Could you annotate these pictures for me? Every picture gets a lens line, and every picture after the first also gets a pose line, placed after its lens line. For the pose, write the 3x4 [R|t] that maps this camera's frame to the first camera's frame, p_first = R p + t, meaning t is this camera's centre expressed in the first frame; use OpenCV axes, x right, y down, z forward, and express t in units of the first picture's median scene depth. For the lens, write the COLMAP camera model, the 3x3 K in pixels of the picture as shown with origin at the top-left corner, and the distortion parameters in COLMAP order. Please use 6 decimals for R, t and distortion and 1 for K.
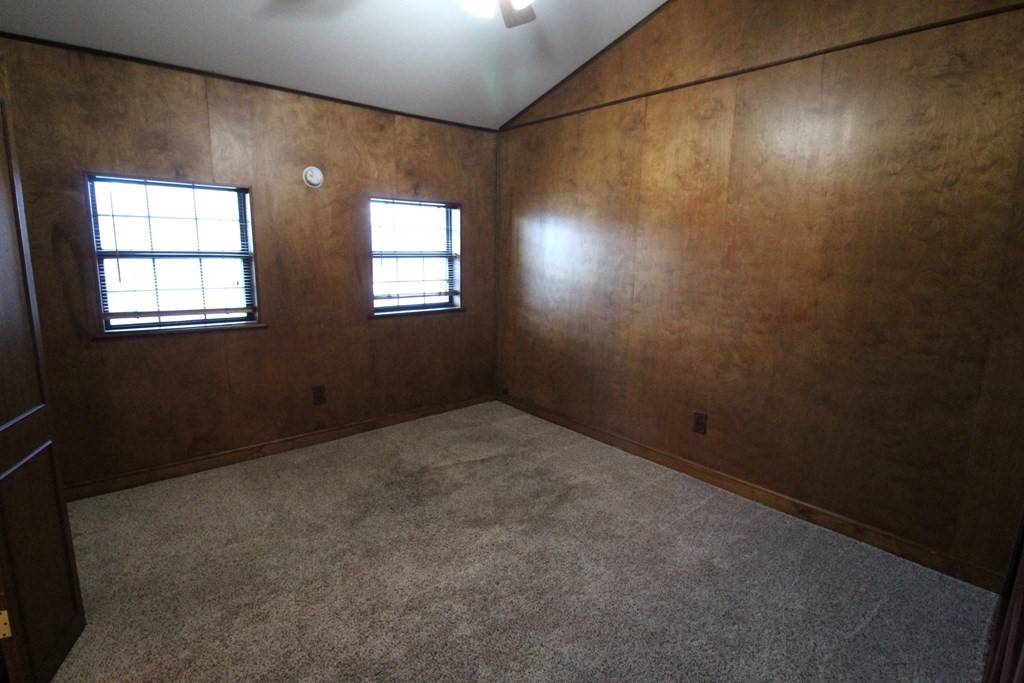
lens RADIAL K [[503.9, 0, 518.3], [0, 503.9, 329.8], [0, 0, 1]] dist [0.003742, -0.012721]
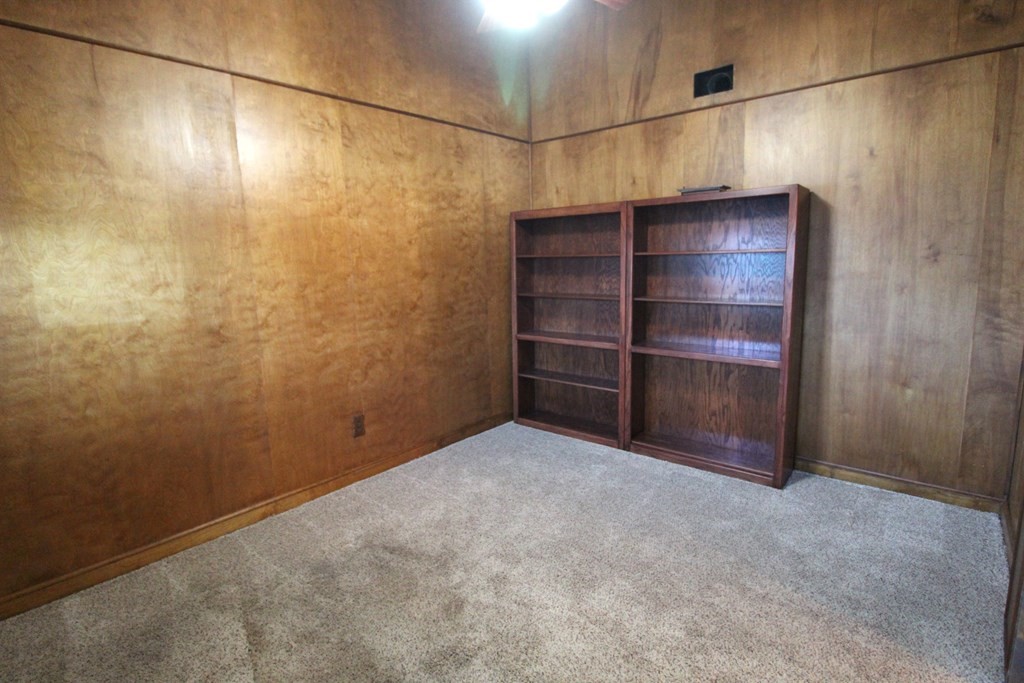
lens RADIAL K [[503.9, 0, 518.3], [0, 503.9, 329.8], [0, 0, 1]] dist [0.003742, -0.012721]
pose [[-0.140848, -0.160701, 0.976902, -0.733553], [0.185961, 0.964881, 0.185535, -0.153213], [-0.972410, 0.207798, -0.106017, 0.815515]]
